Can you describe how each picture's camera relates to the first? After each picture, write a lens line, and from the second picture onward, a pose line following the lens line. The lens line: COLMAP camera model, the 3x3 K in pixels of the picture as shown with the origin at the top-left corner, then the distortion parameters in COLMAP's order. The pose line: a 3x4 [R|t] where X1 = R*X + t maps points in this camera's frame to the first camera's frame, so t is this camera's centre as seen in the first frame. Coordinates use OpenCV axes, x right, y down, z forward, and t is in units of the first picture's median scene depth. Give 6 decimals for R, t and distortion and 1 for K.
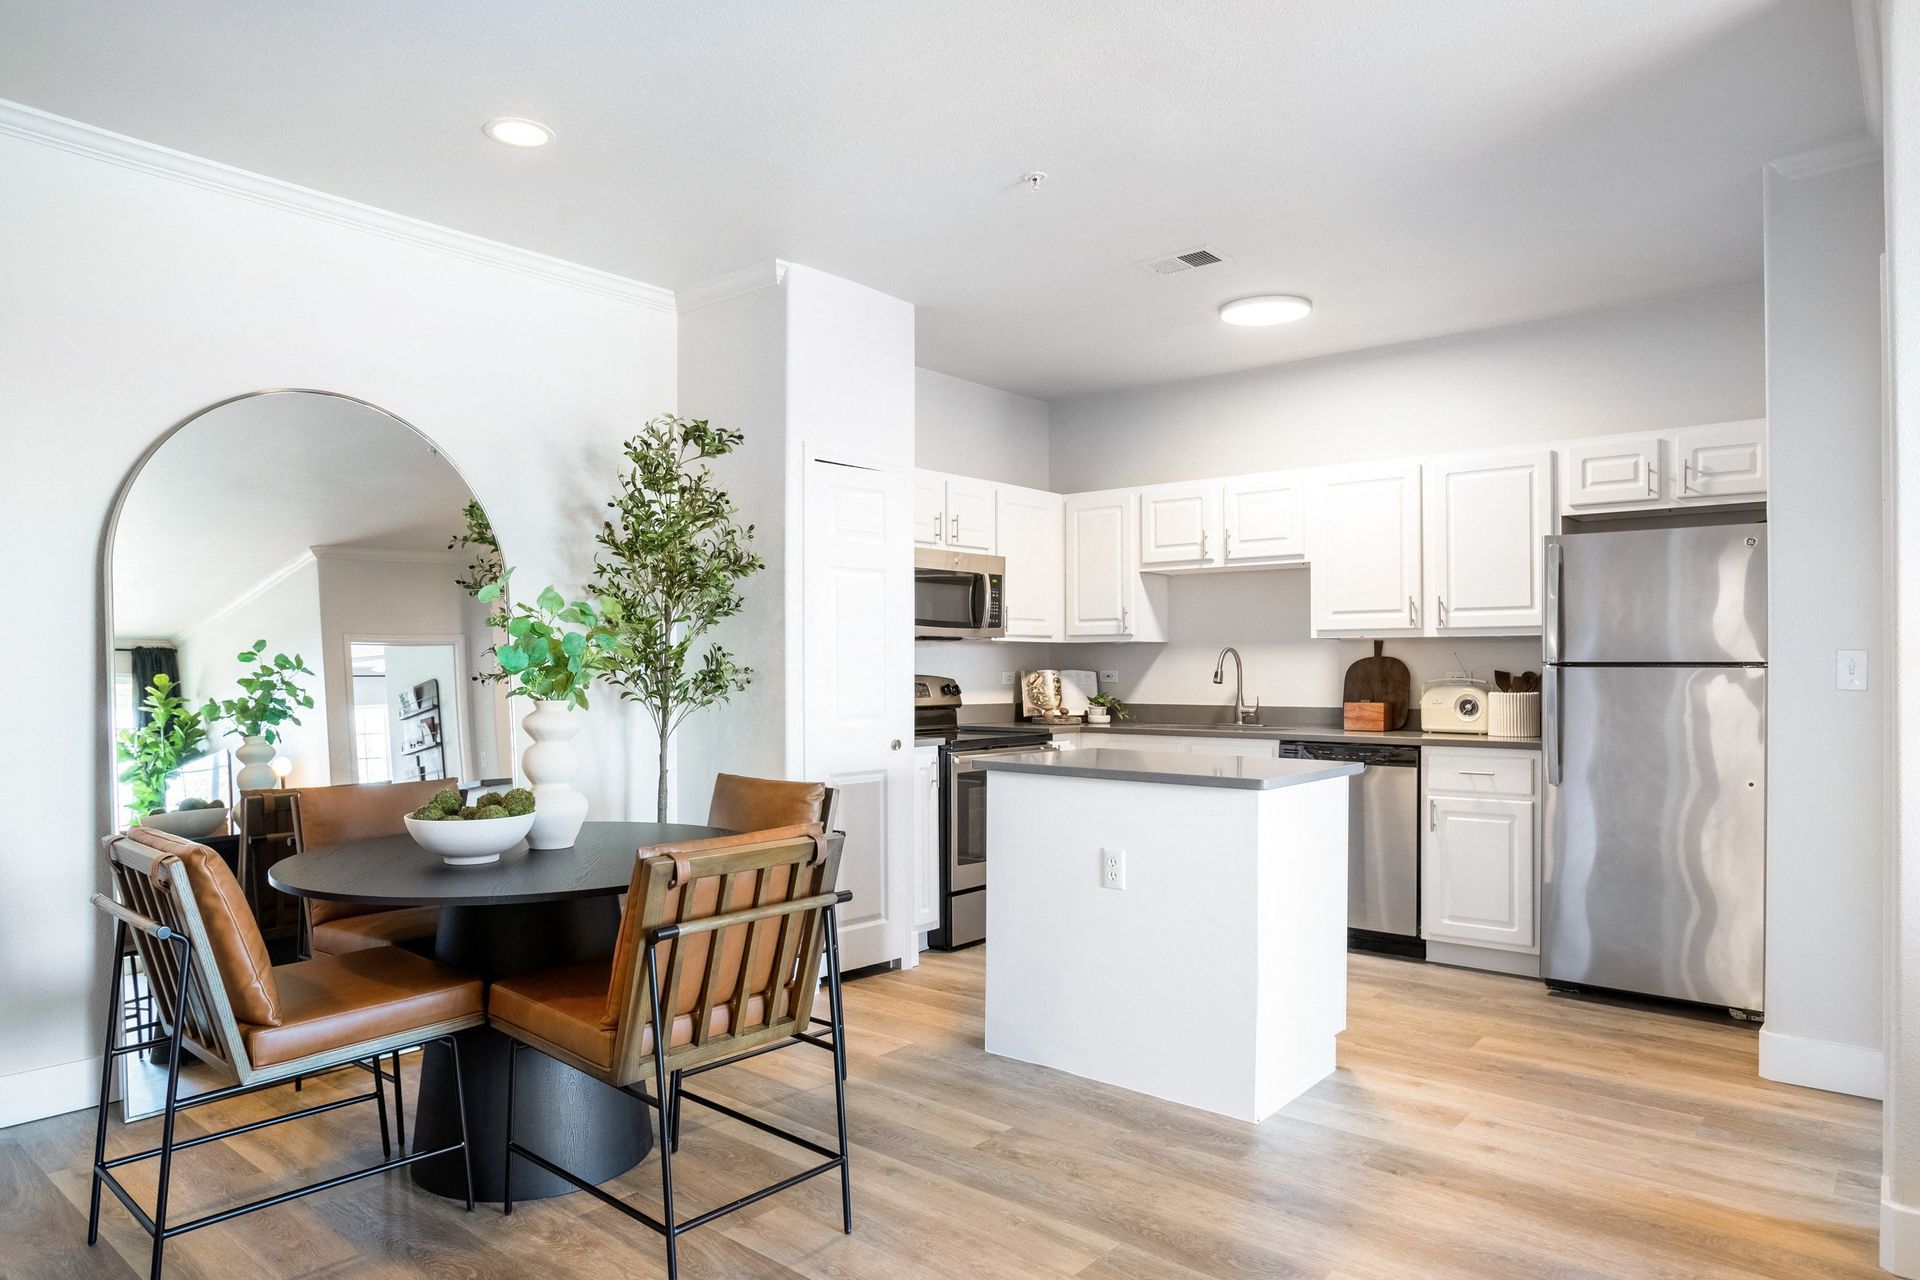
lens RADIAL K [[1167.6, 0, 956.1], [0, 1167.6, 656.3], [0, 0, 1]] dist [0.002852, -0.000492]
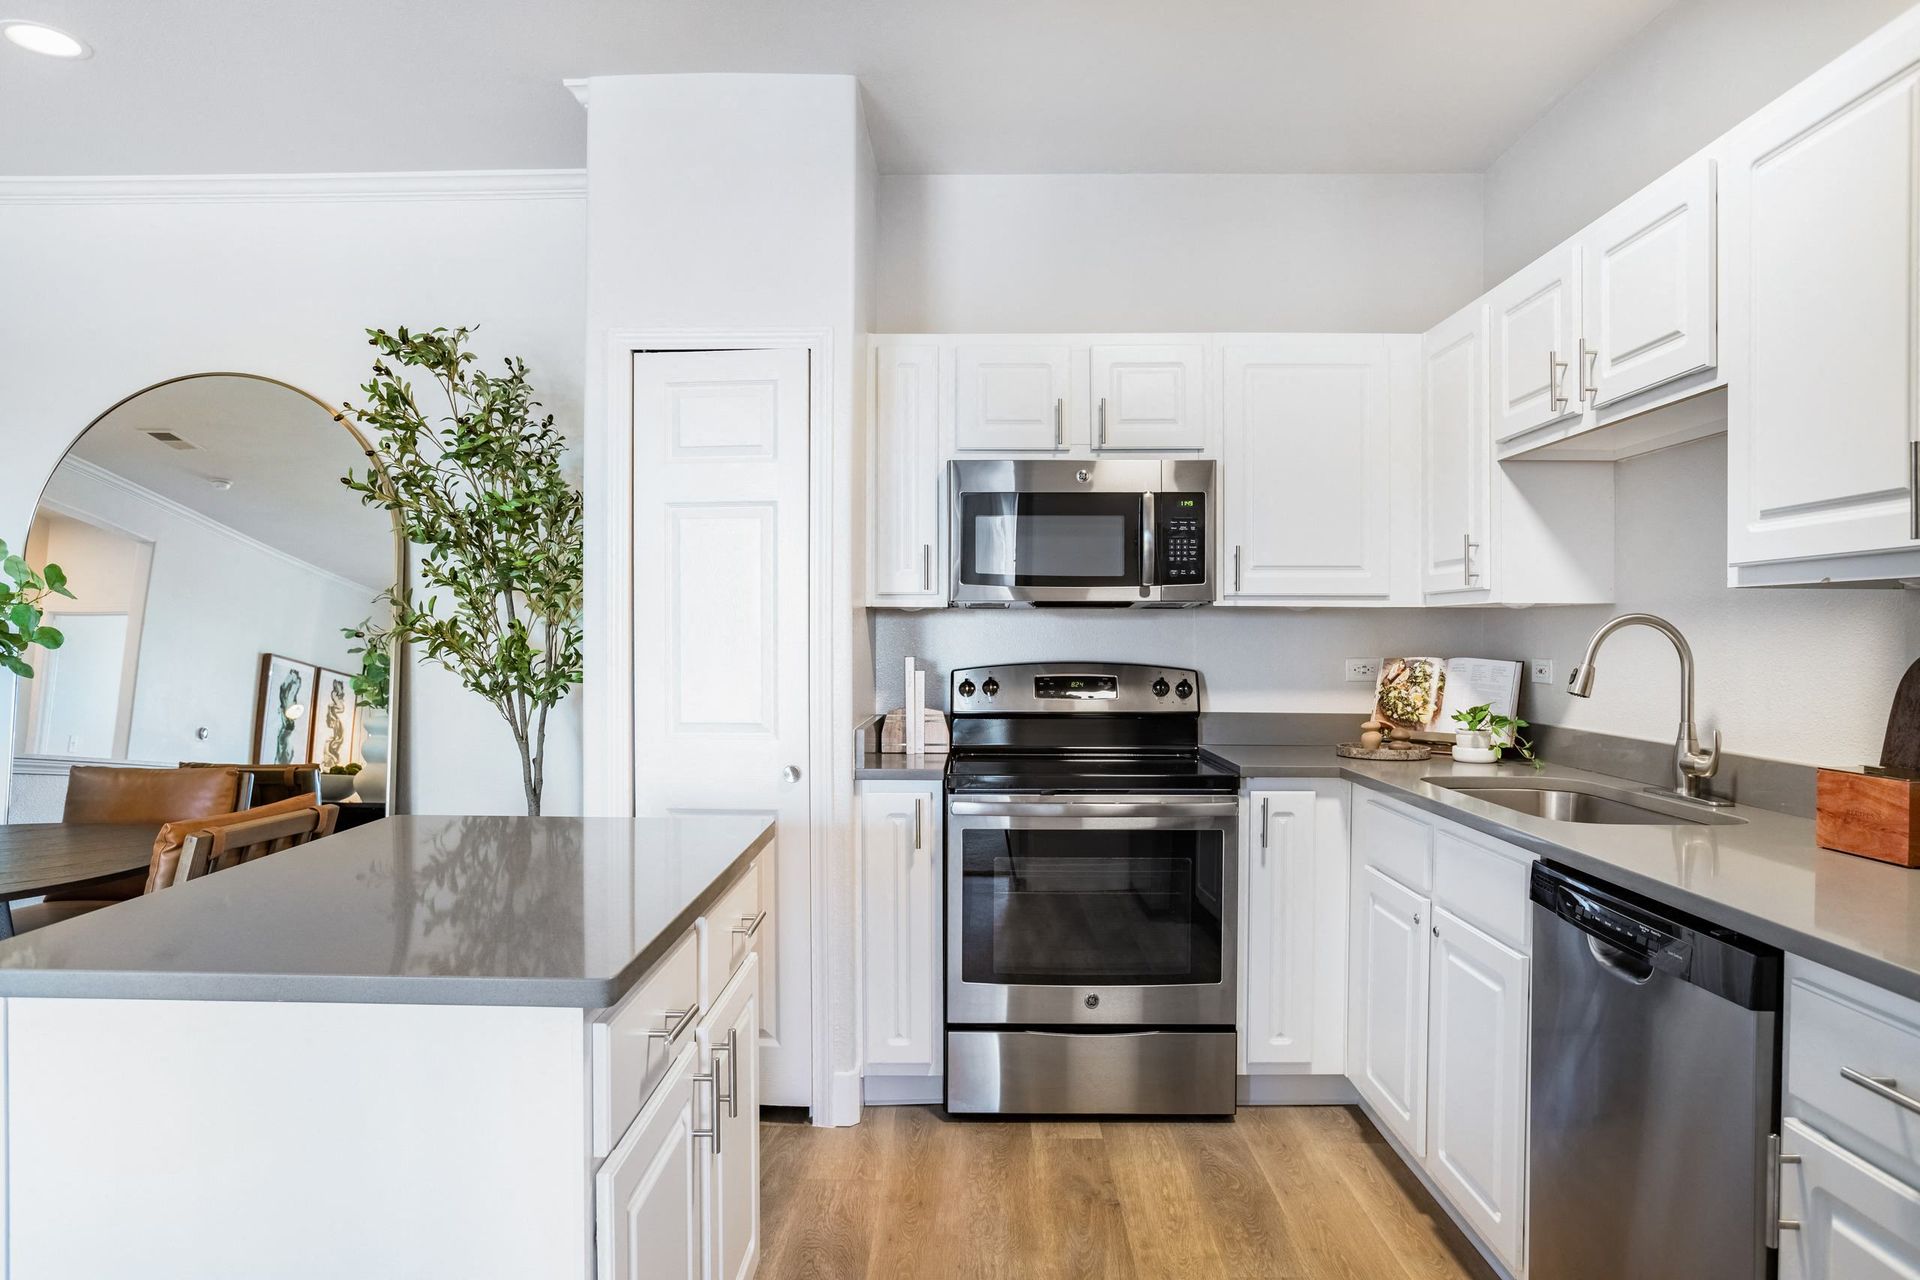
lens RADIAL K [[1167.6, 0, 959.8], [0, 1167.6, 625.5], [0, 0, 1]] dist [0.002852, -0.000492]
pose [[0.636734, -0.002740, -0.771079, 0.408137], [0.002529, 0.999996, -0.001466, -0.003292], [0.771080, -0.001016, 0.636738, 0.536593]]
